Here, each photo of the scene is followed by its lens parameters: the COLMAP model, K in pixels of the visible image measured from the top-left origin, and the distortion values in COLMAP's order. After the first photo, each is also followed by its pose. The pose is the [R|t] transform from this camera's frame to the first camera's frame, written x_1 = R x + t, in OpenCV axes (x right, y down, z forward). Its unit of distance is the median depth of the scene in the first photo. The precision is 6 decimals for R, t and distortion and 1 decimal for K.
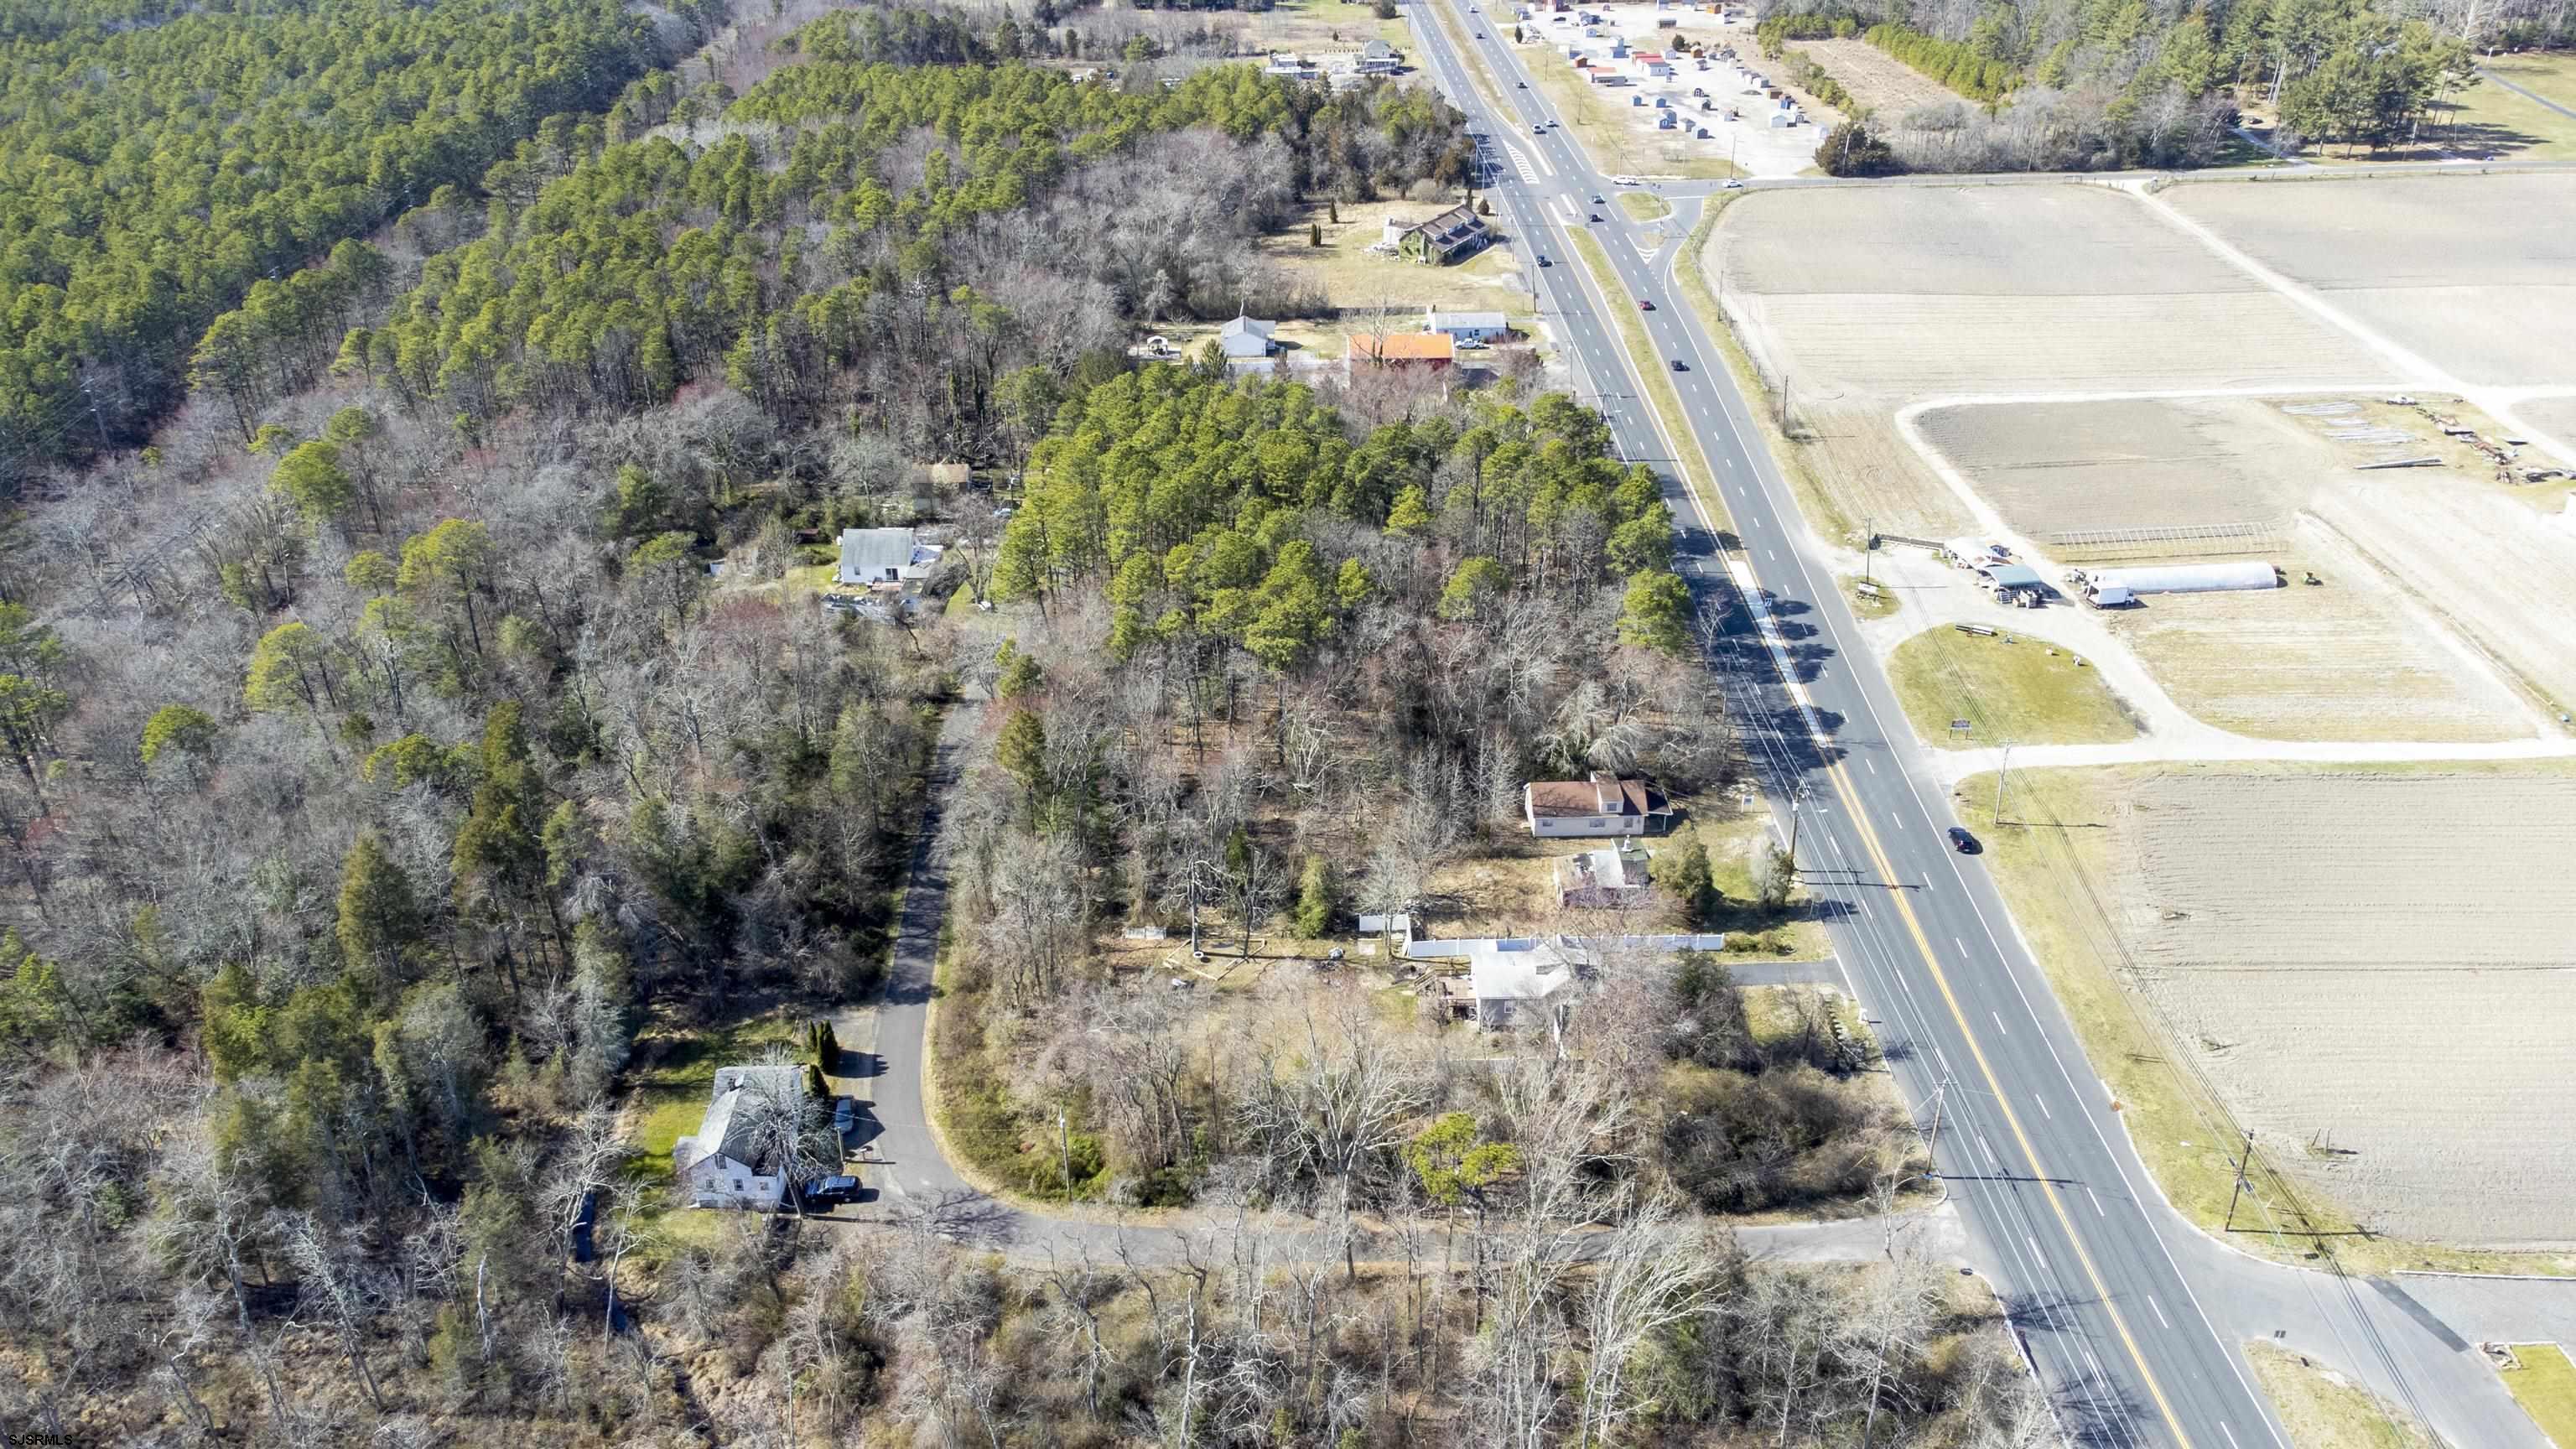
lens RADIAL K [[1901.1, 0, 1296.4], [0, 1901.1, 749.6], [0, 0, 1]] dist [0.030486, 0.048959]
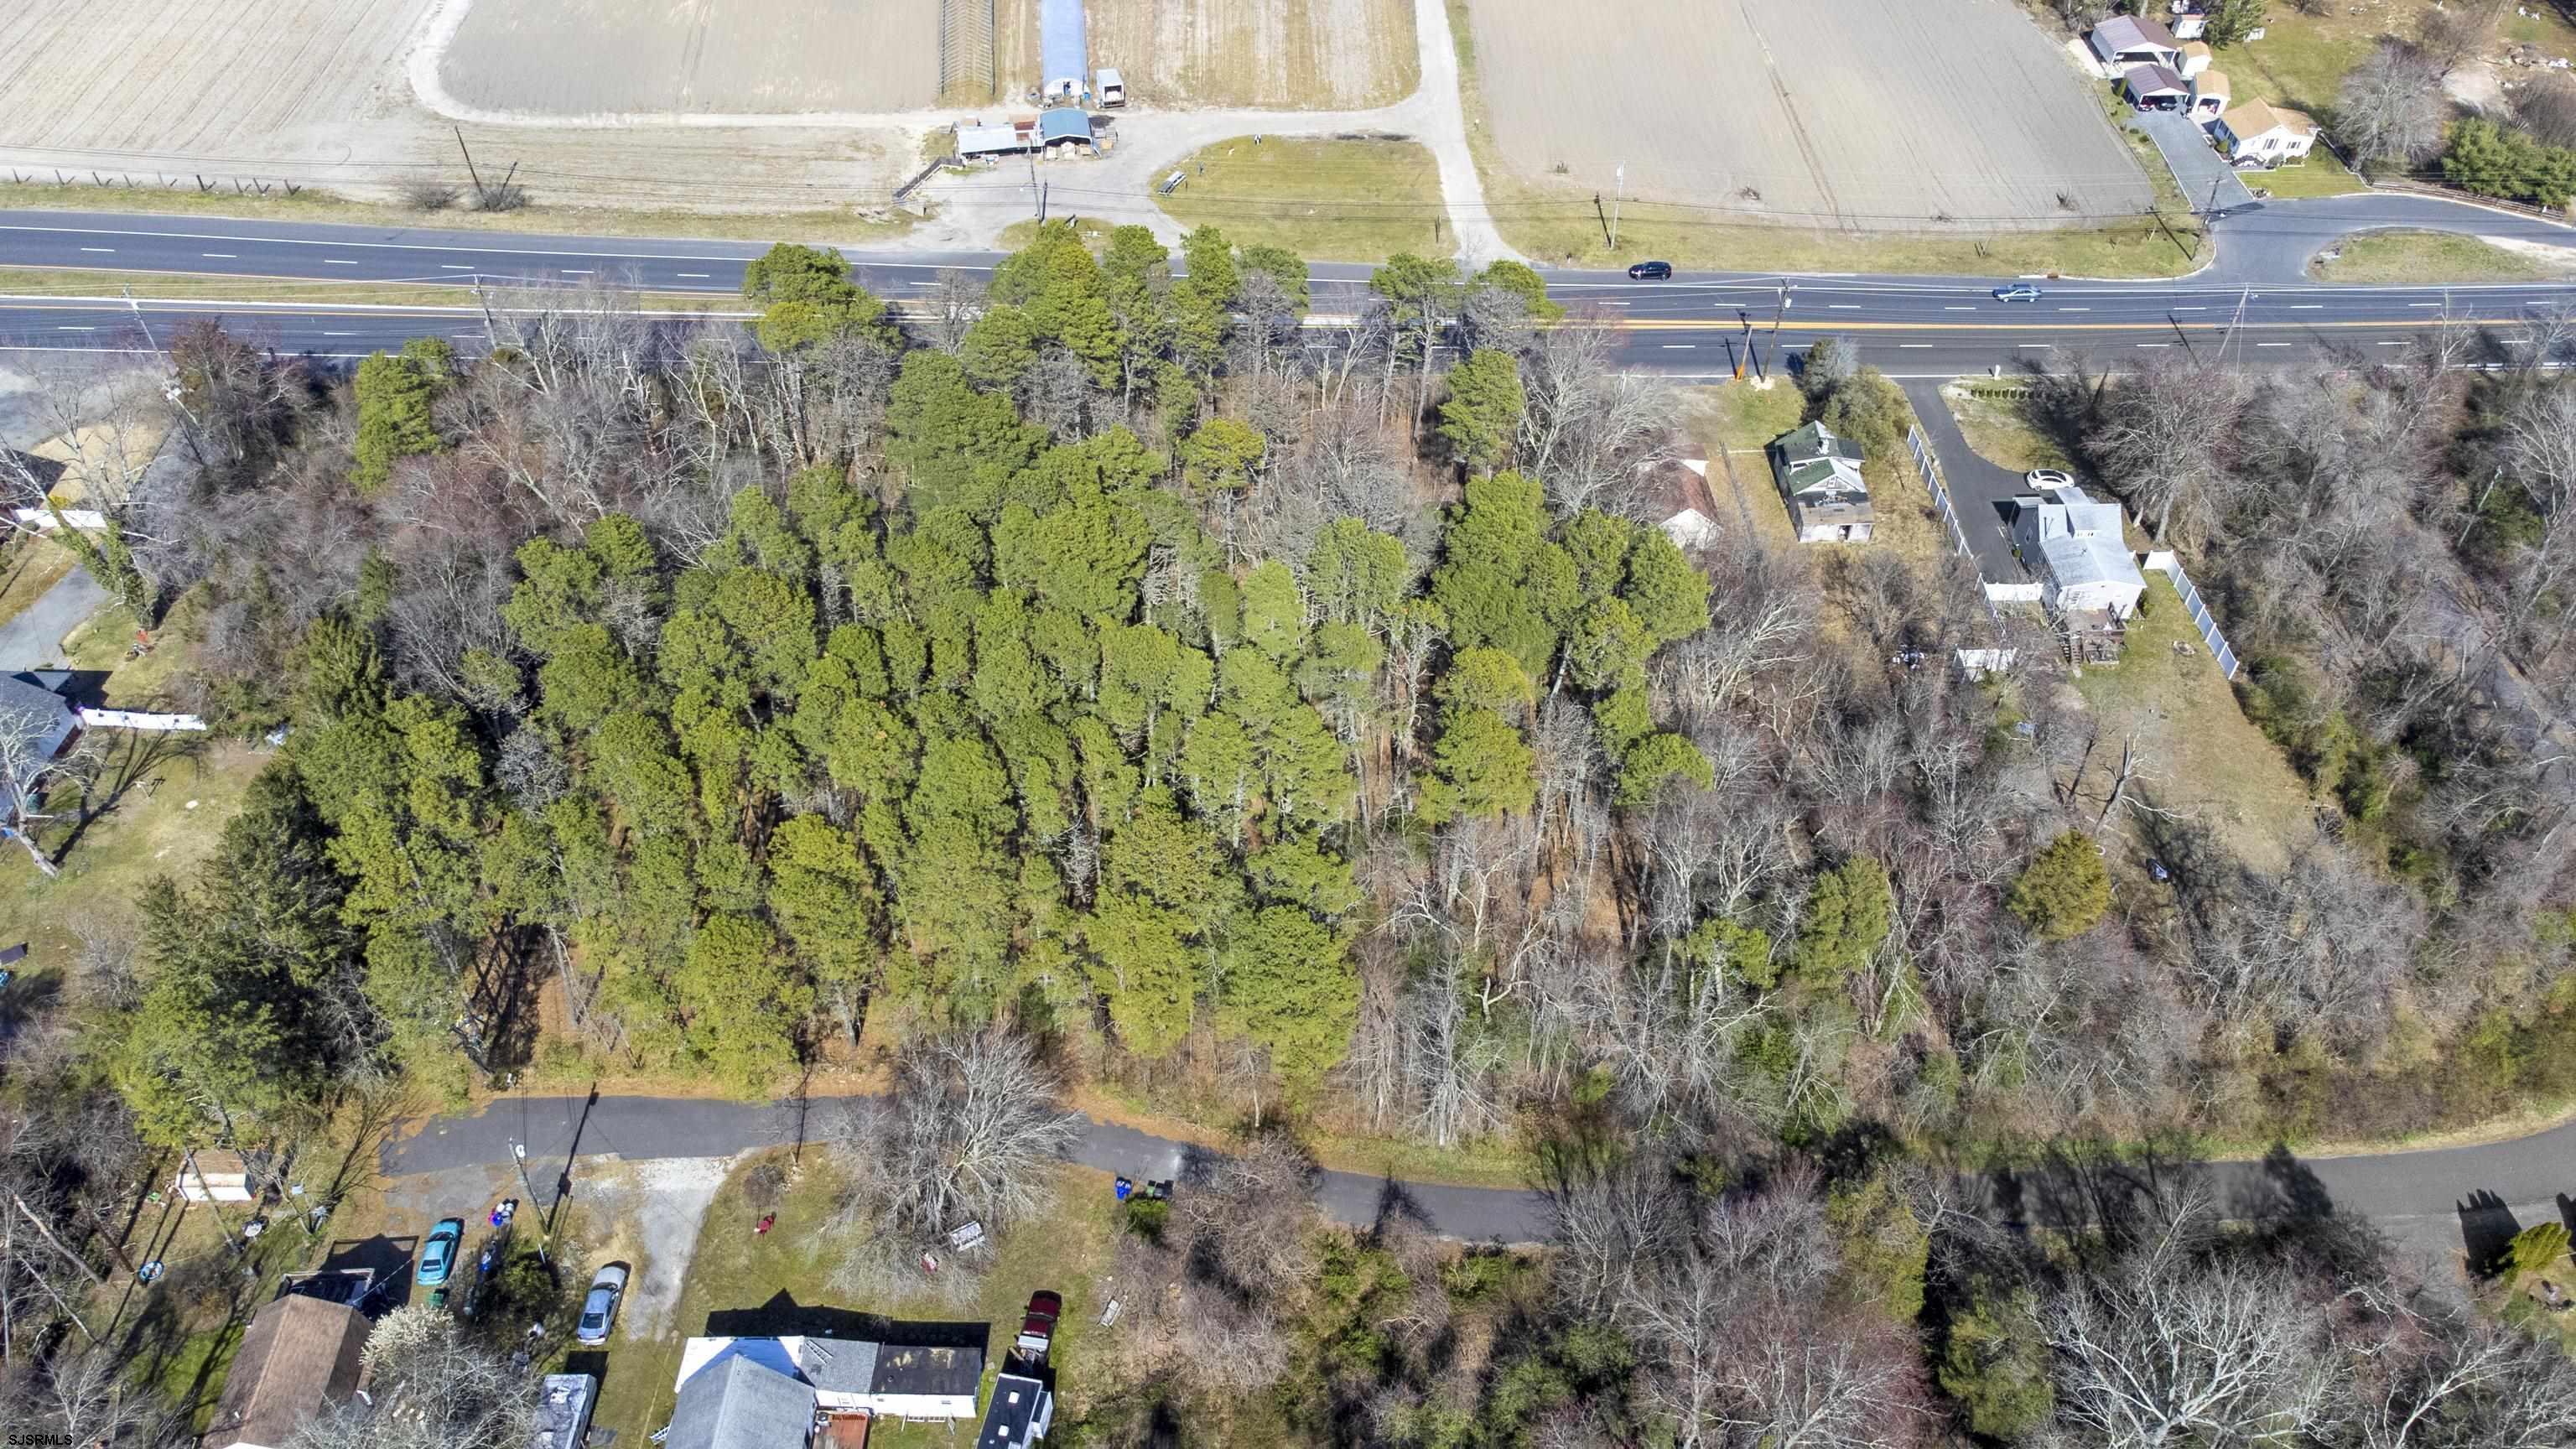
lens RADIAL K [[1901.1, 0, 1277.0], [0, 1901.1, 715.2], [0, 0, 1]] dist [0.030486, 0.048959]
pose [[-0.013786, -0.695512, 0.718383, -0.410067], [0.473811, 0.628126, 0.617221, -0.405484], [-0.880519, 0.348886, 0.320881, 0.750165]]
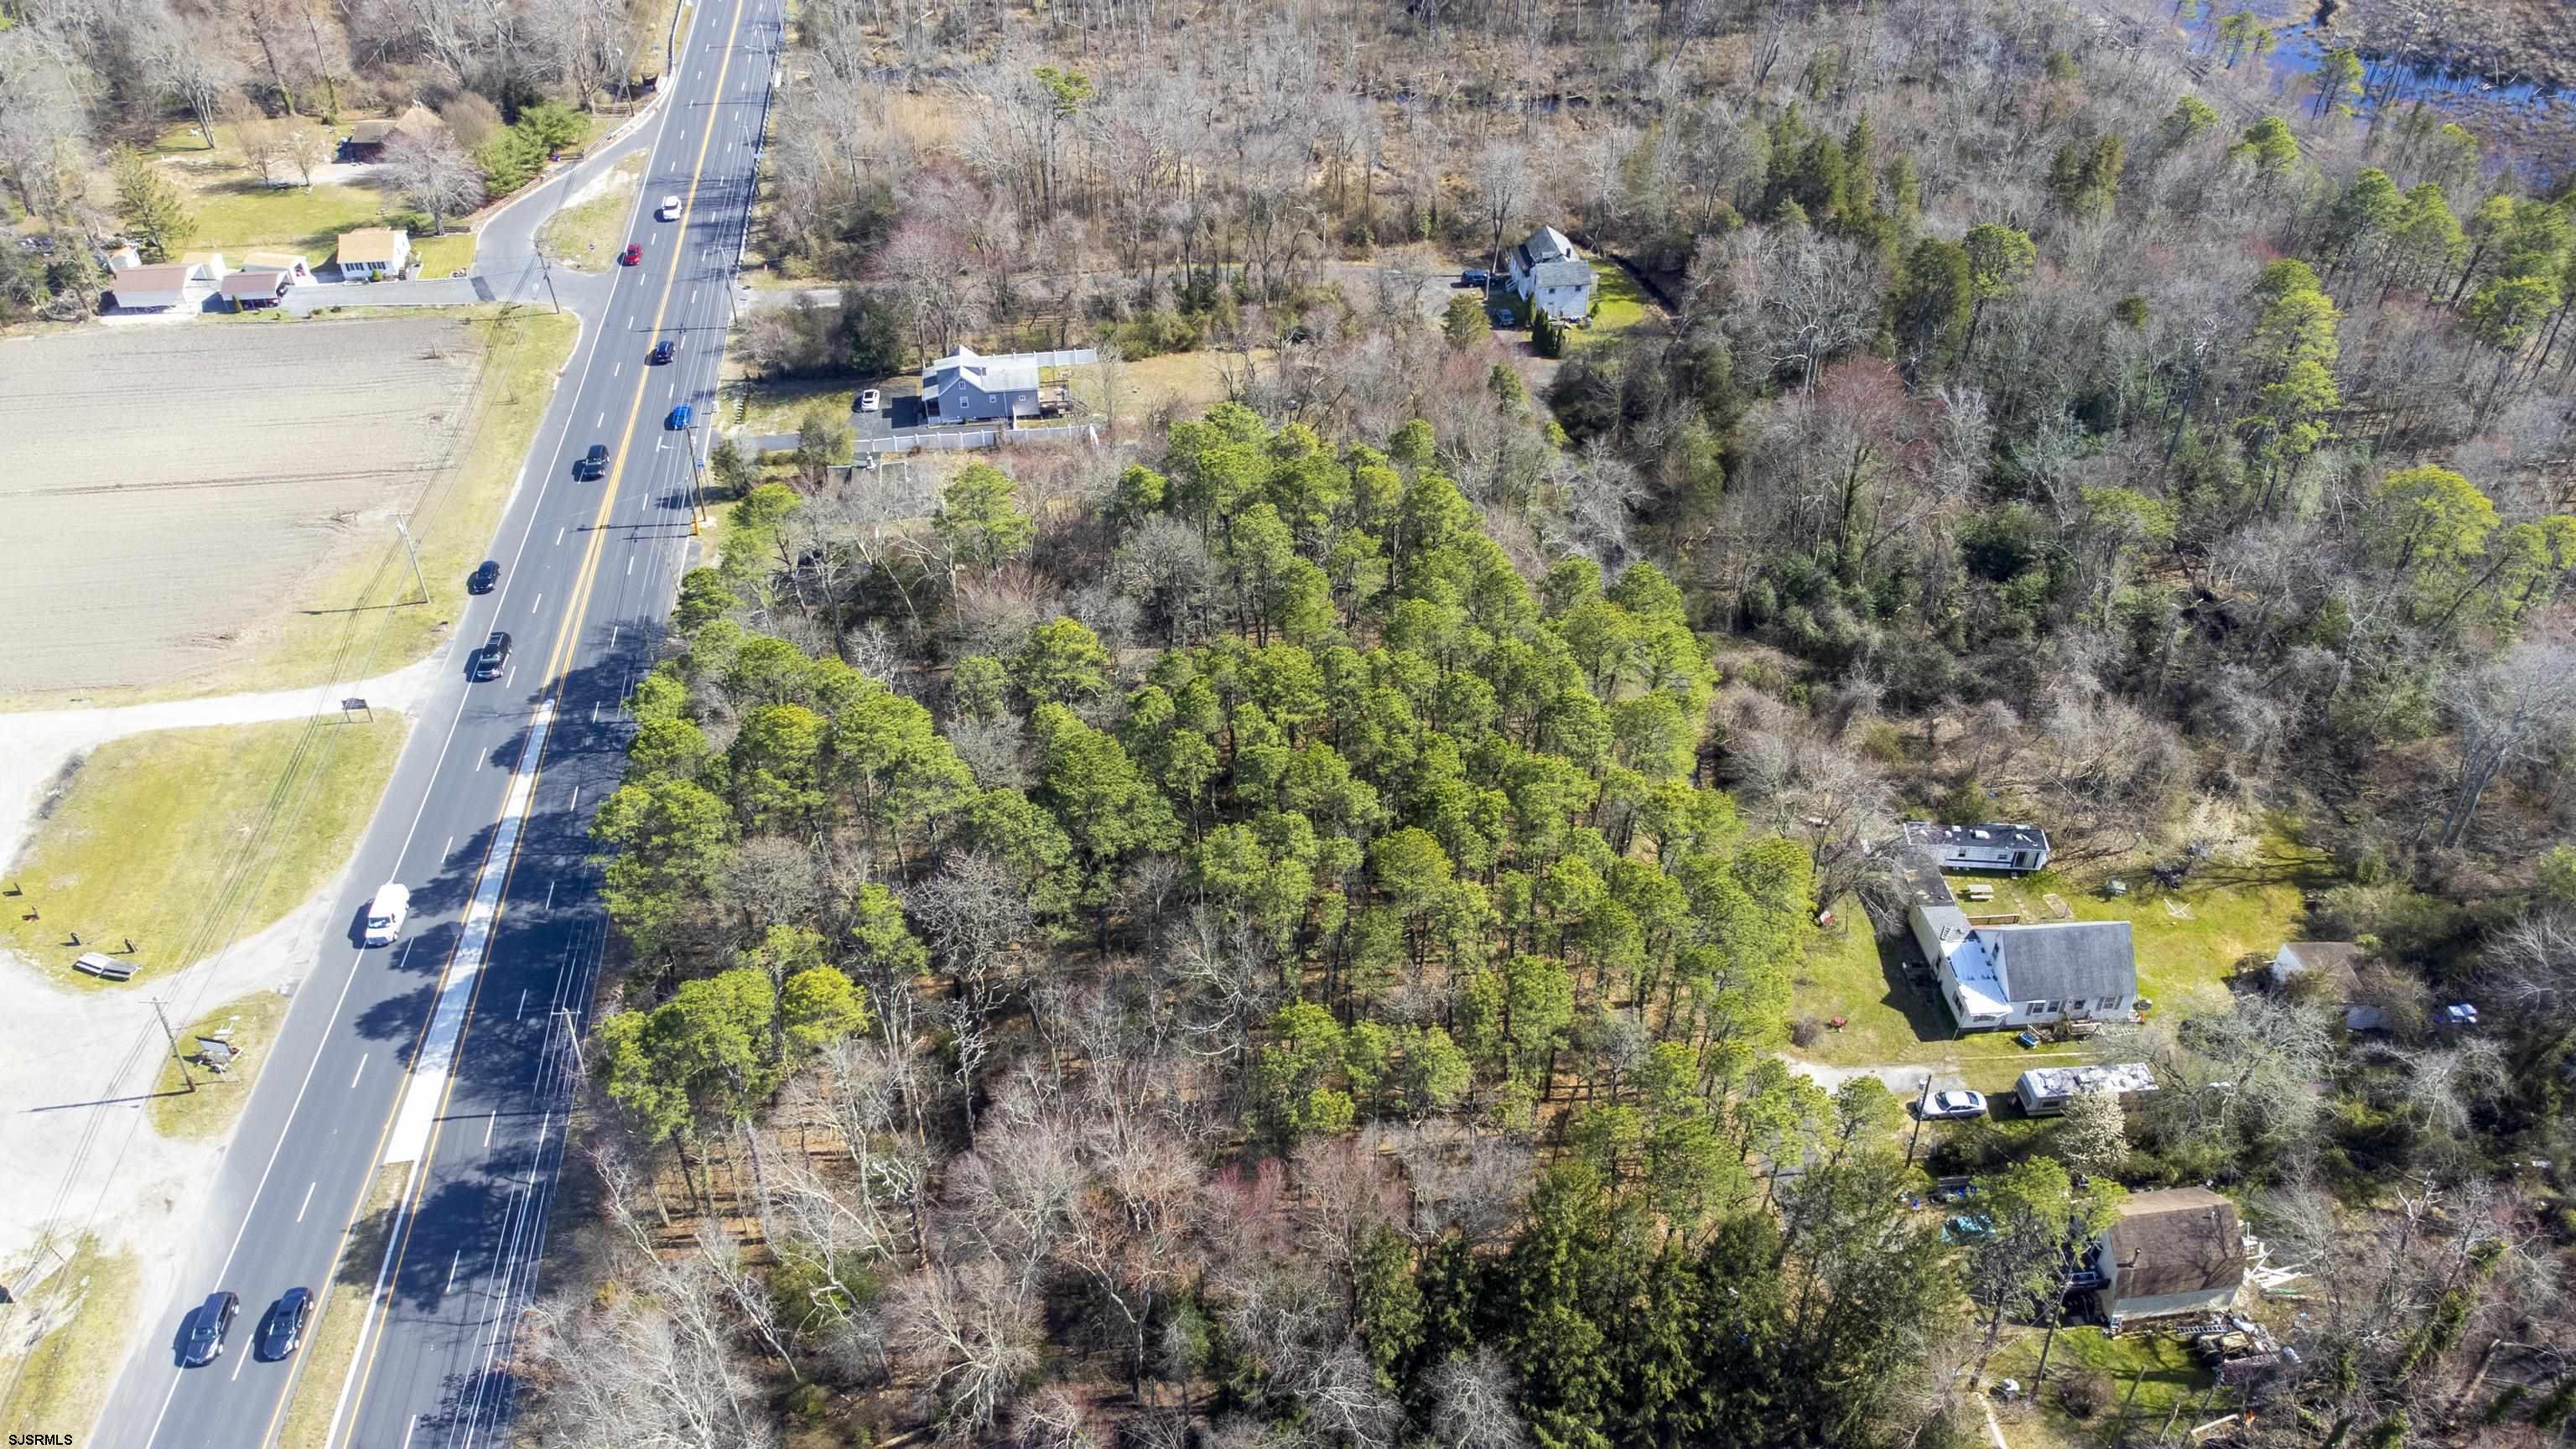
lens RADIAL K [[1901.1, 0, 1292.7], [0, 1901.1, 748.2], [0, 0, 1]] dist [0.030486, 0.048959]
pose [[-0.993066, 0.084075, -0.082168, 0.036818], [-0.046794, 0.358500, 0.932356, -0.641218], [0.107845, 0.929736, -0.352080, 1.157373]]
